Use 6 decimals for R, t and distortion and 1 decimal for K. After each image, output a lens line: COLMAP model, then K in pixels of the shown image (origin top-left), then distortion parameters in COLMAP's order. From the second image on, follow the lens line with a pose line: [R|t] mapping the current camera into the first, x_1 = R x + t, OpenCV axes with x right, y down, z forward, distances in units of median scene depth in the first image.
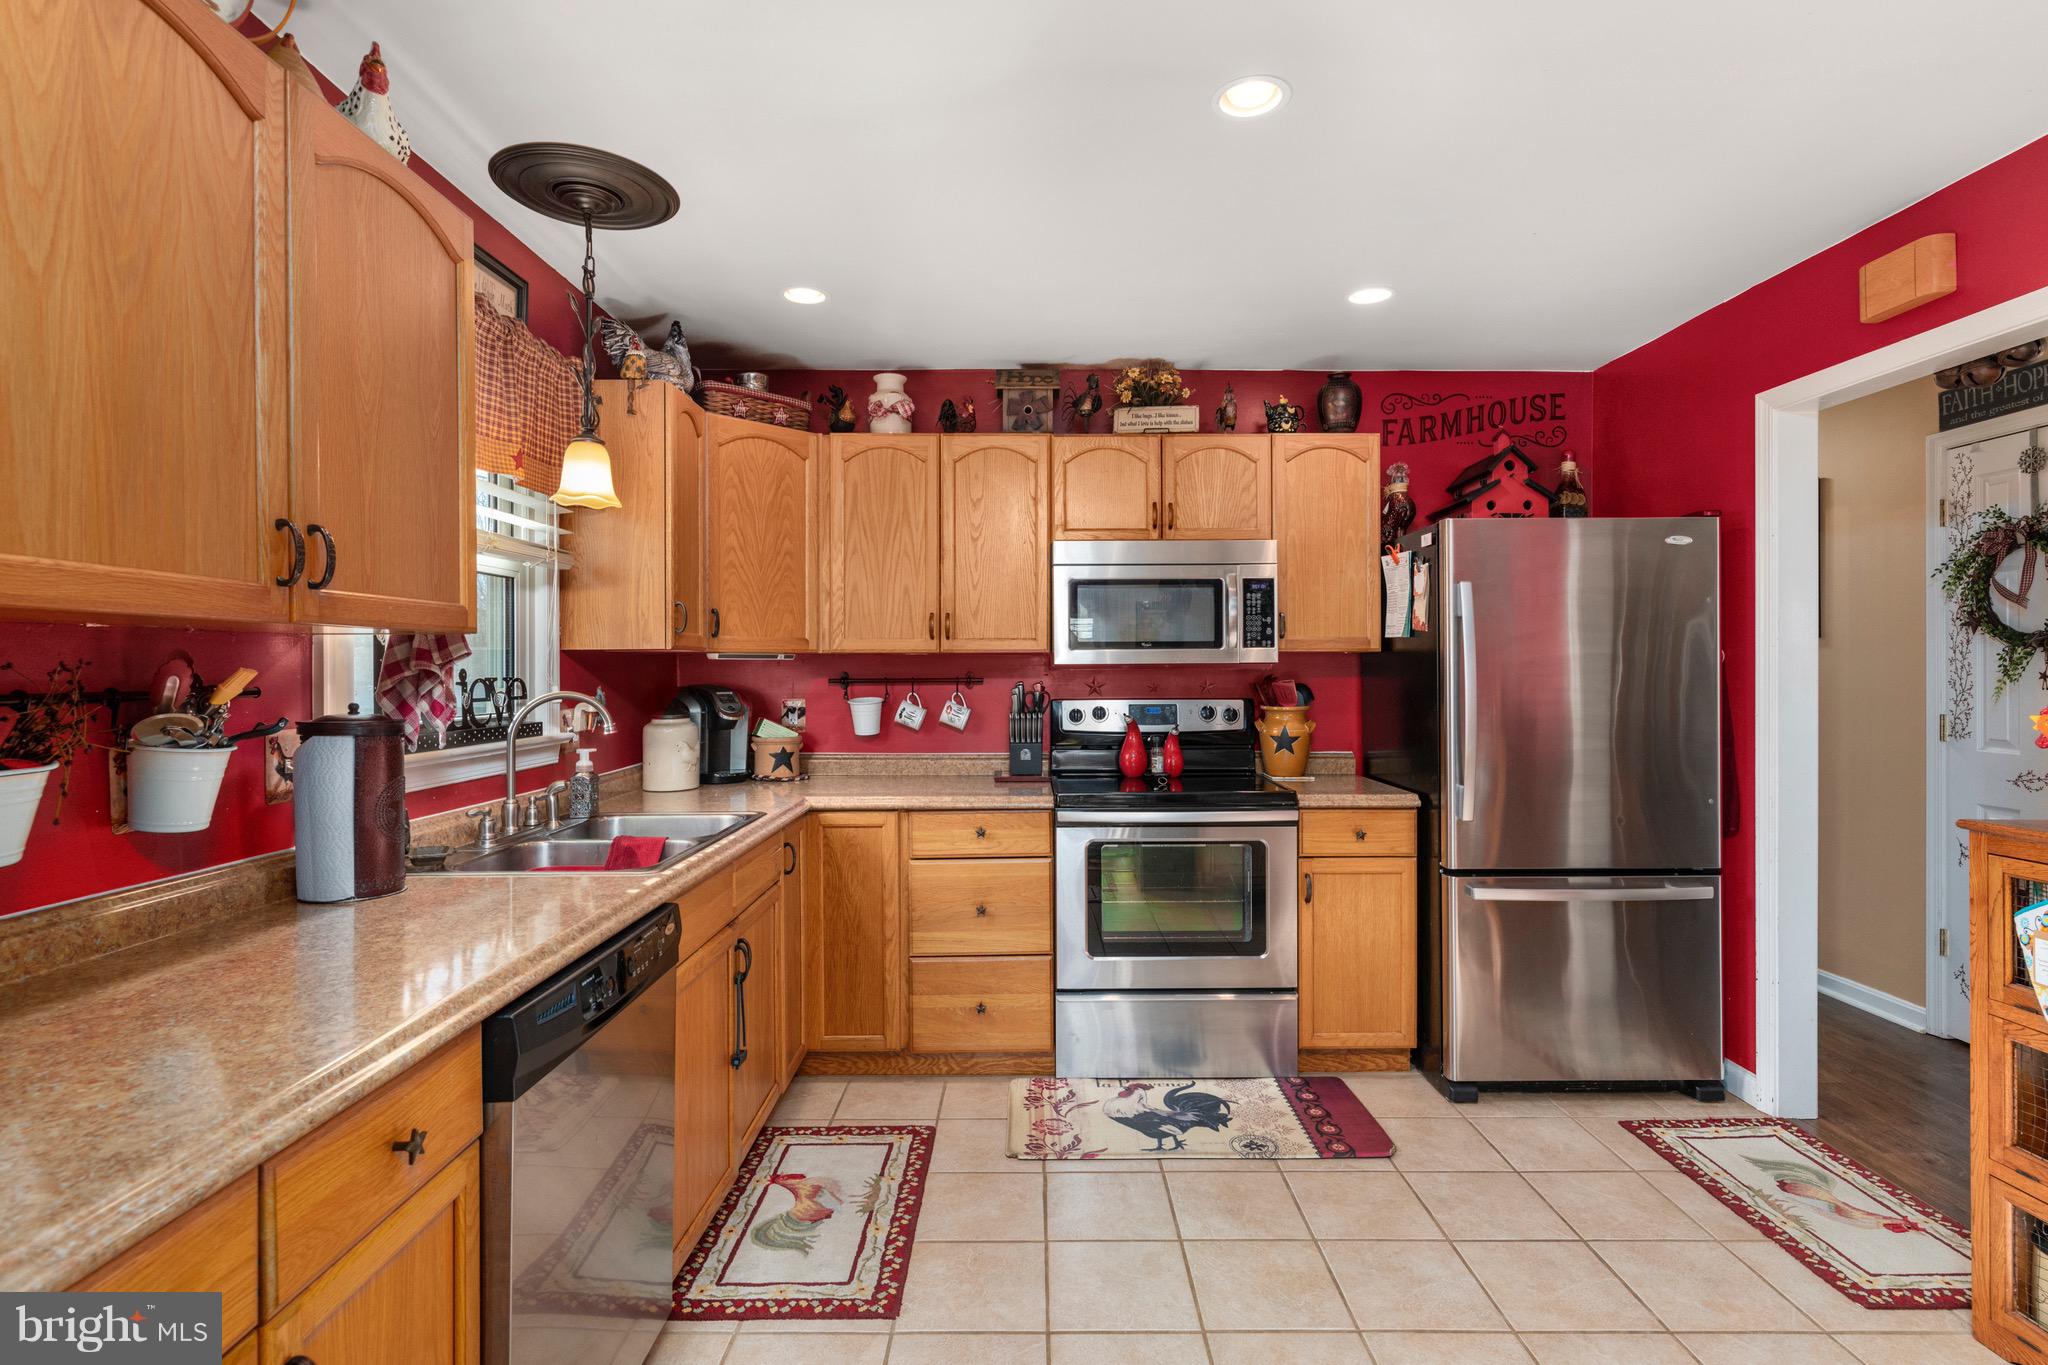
lens RADIAL K [[976.3, 0, 1036.2], [0, 976.3, 676.8], [0, 0, 1]] dist [0.000187, -0.000018]
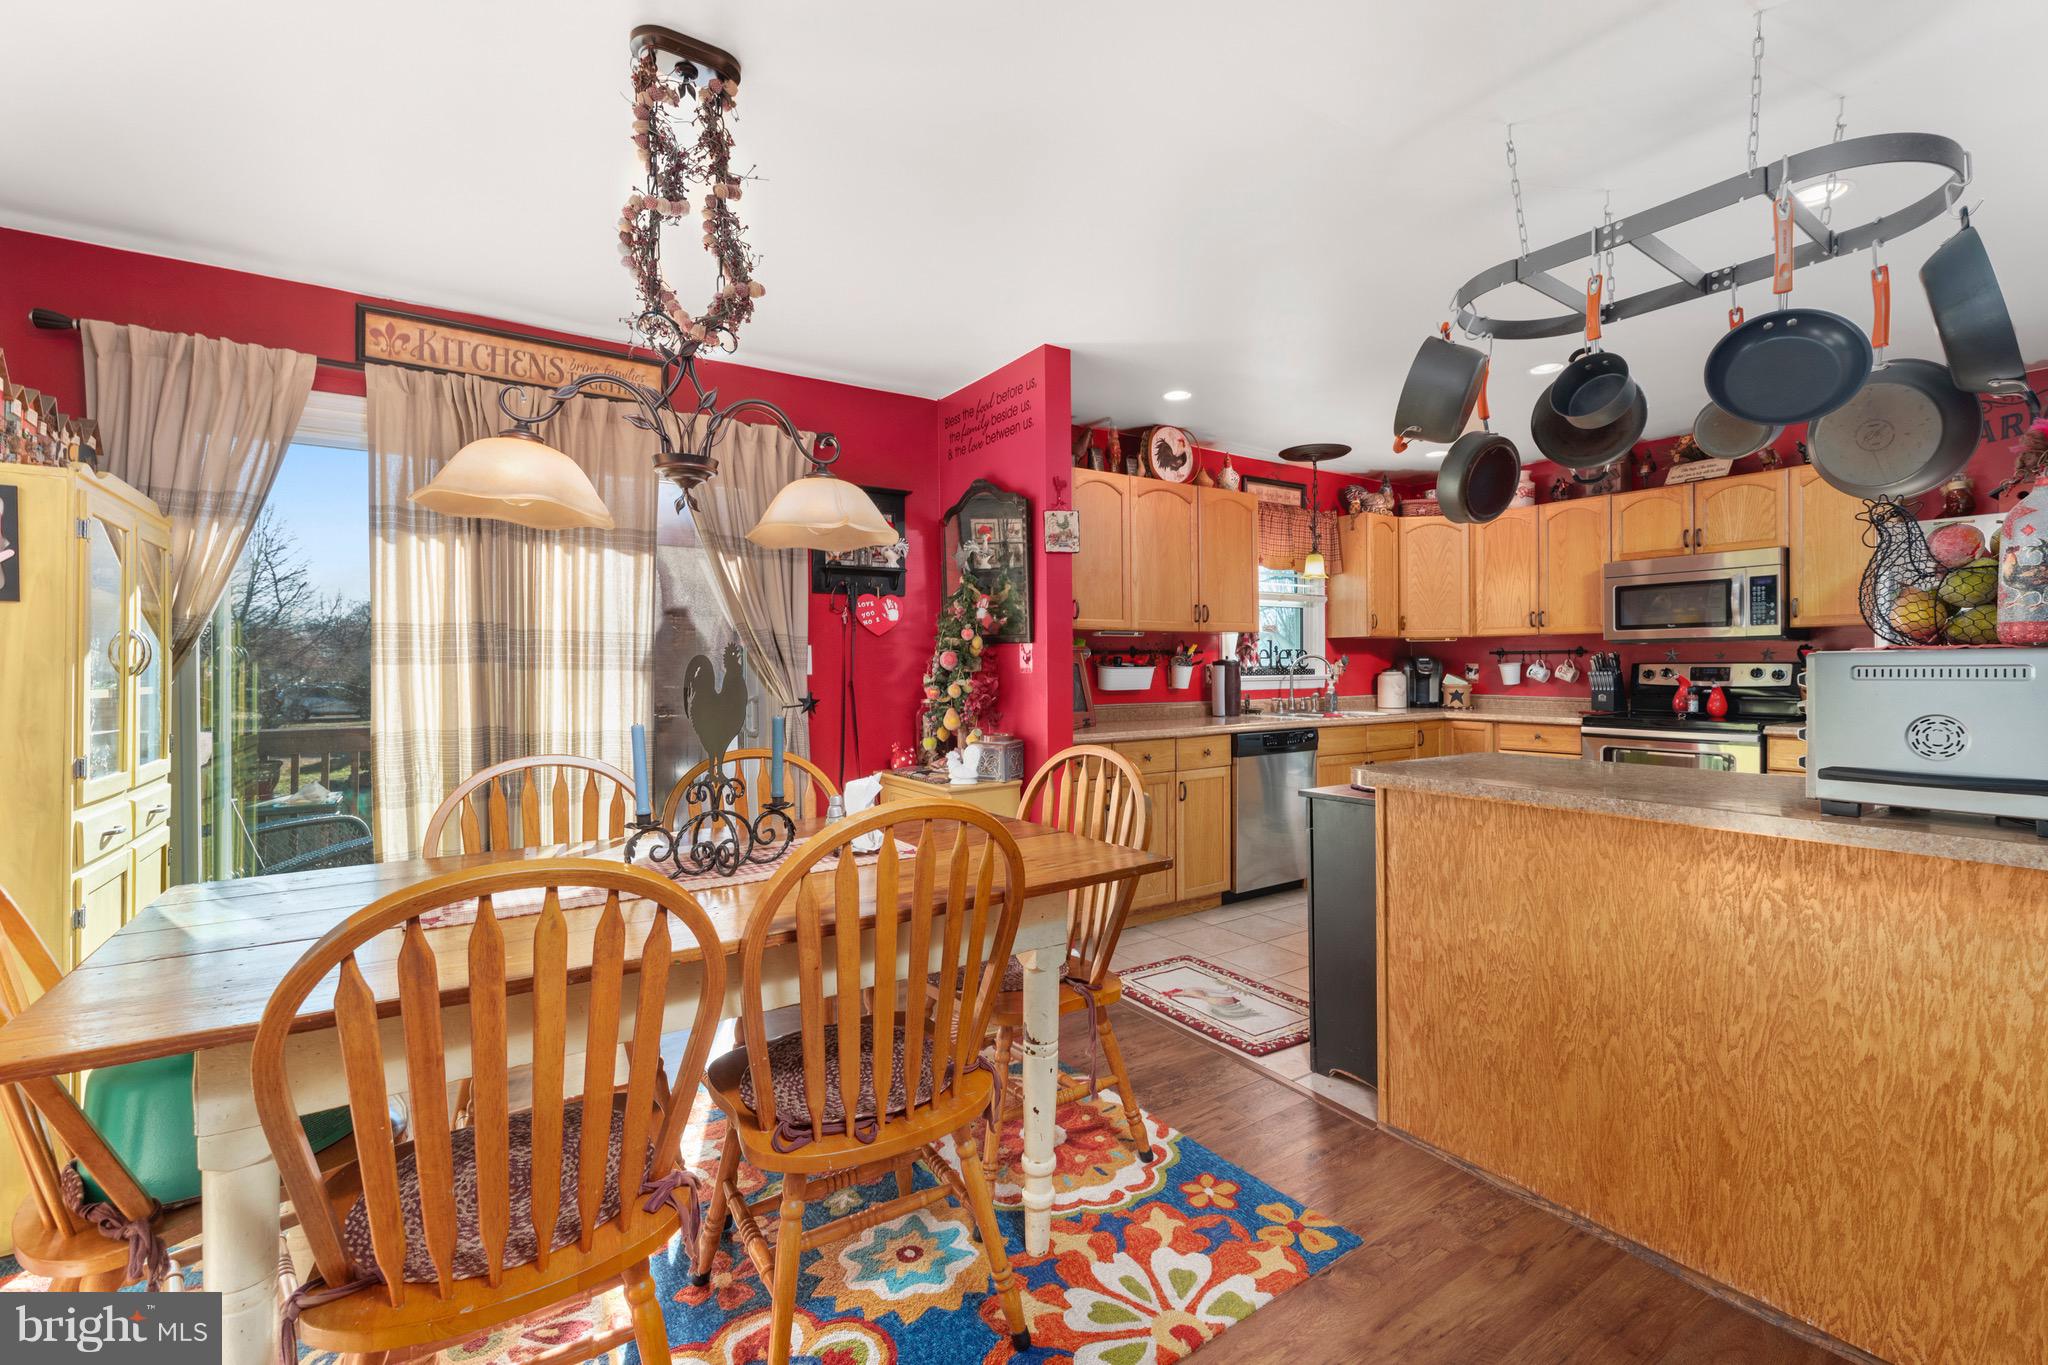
lens RADIAL K [[881.7, 0, 1035.6], [0, 881.7, 667.4], [0, 0, 1]] dist [0.000587, -0.000916]
pose [[0.555110, 0.002951, -0.831772, 0.755308], [-0.001843, 0.999996, 0.002318, 0.032767], [0.831775, 0.000246, 0.555113, -0.625767]]
